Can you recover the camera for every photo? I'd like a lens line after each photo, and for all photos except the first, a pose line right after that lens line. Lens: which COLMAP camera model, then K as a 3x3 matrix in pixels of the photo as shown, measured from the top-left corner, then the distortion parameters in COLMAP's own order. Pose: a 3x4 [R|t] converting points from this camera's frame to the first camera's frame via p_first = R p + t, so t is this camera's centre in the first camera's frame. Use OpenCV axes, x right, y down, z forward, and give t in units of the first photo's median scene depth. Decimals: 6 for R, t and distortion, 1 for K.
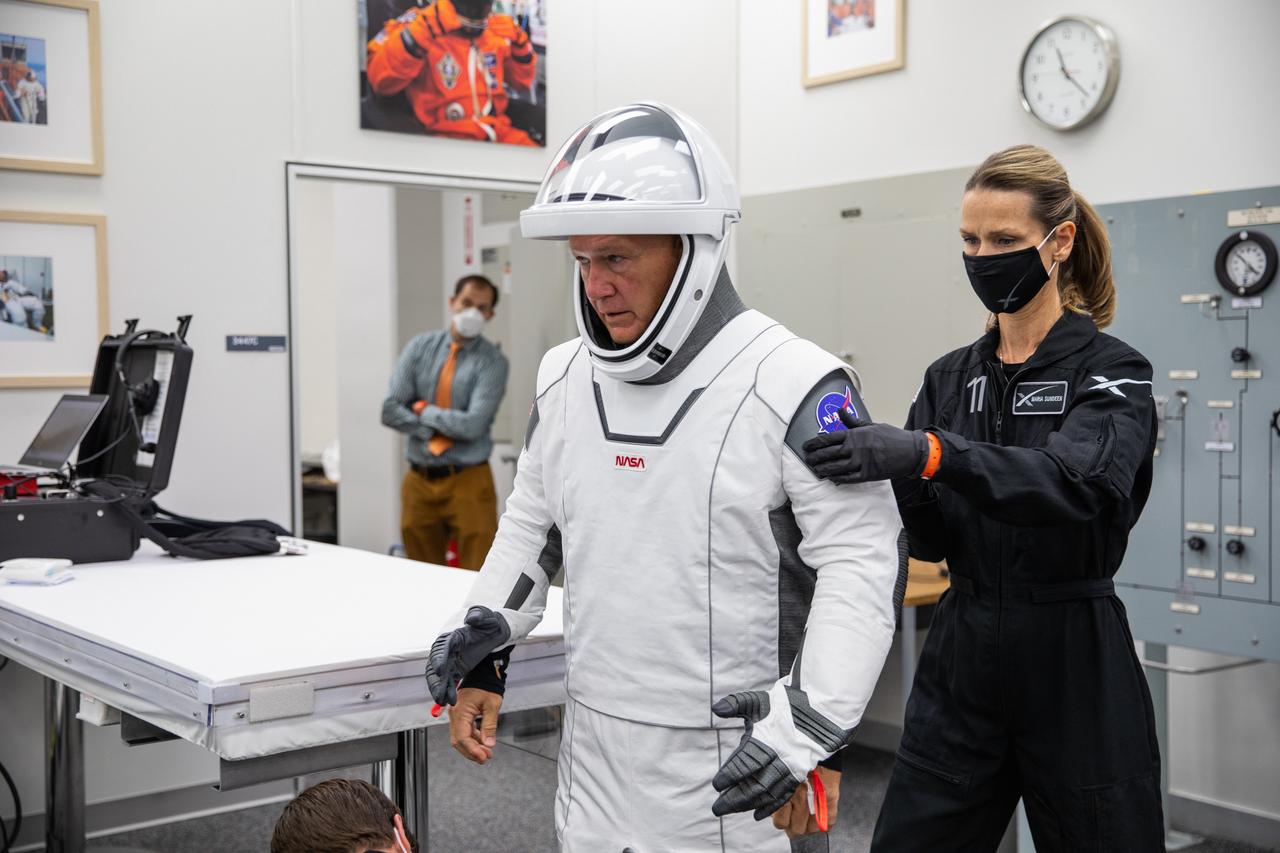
lens RADIAL K [[1456.5, 0, 640.0], [0, 1456.5, 426.5], [0, 0, 1]] dist [-0.003722, -0.039305]
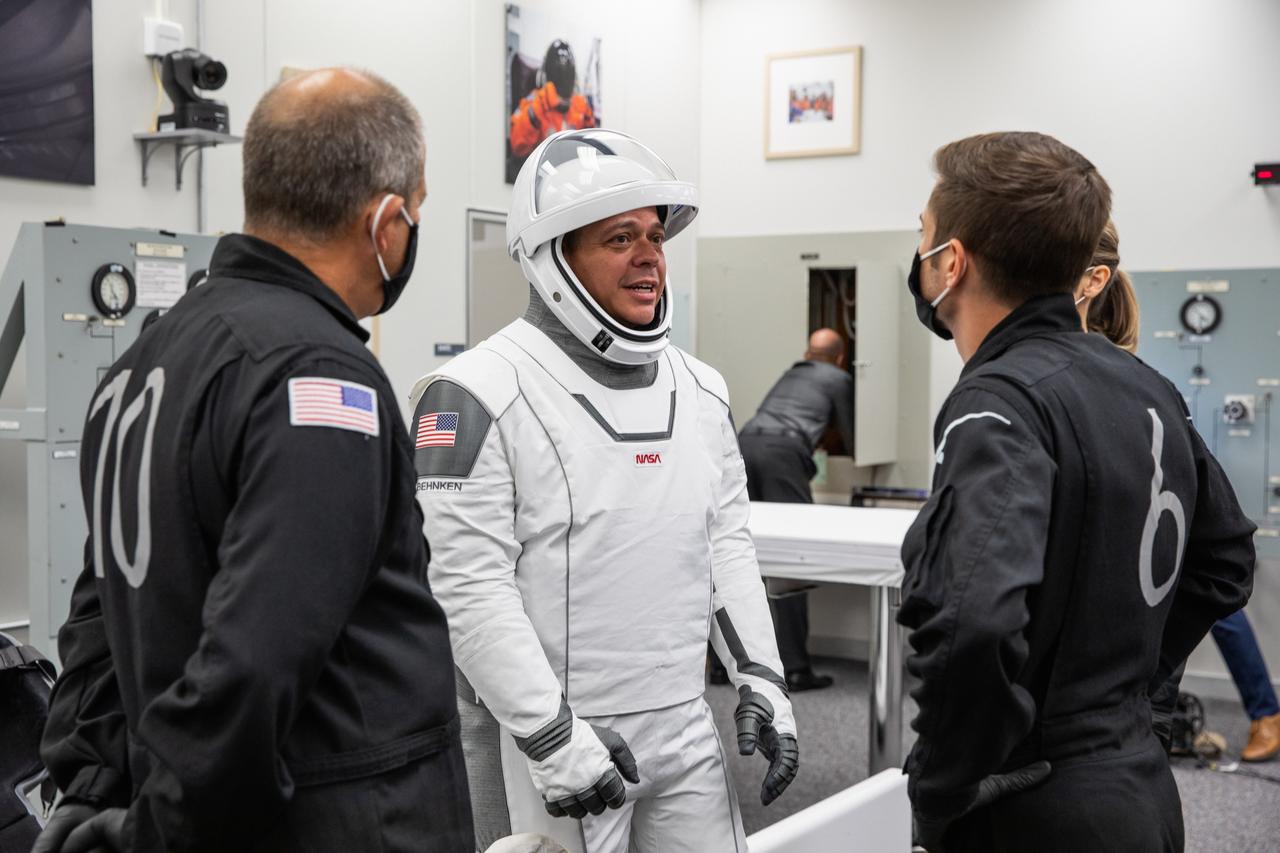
lens RADIAL K [[1456.5, 0, 640.0], [0, 1456.5, 426.5], [0, 0, 1]] dist [-0.003722, -0.039305]
pose [[0.954297, -0.000115, 0.298860, -0.443824], [0.000237, 1.000000, -0.000372, 0.009862], [-0.298860, 0.000426, 0.954297, -0.249158]]
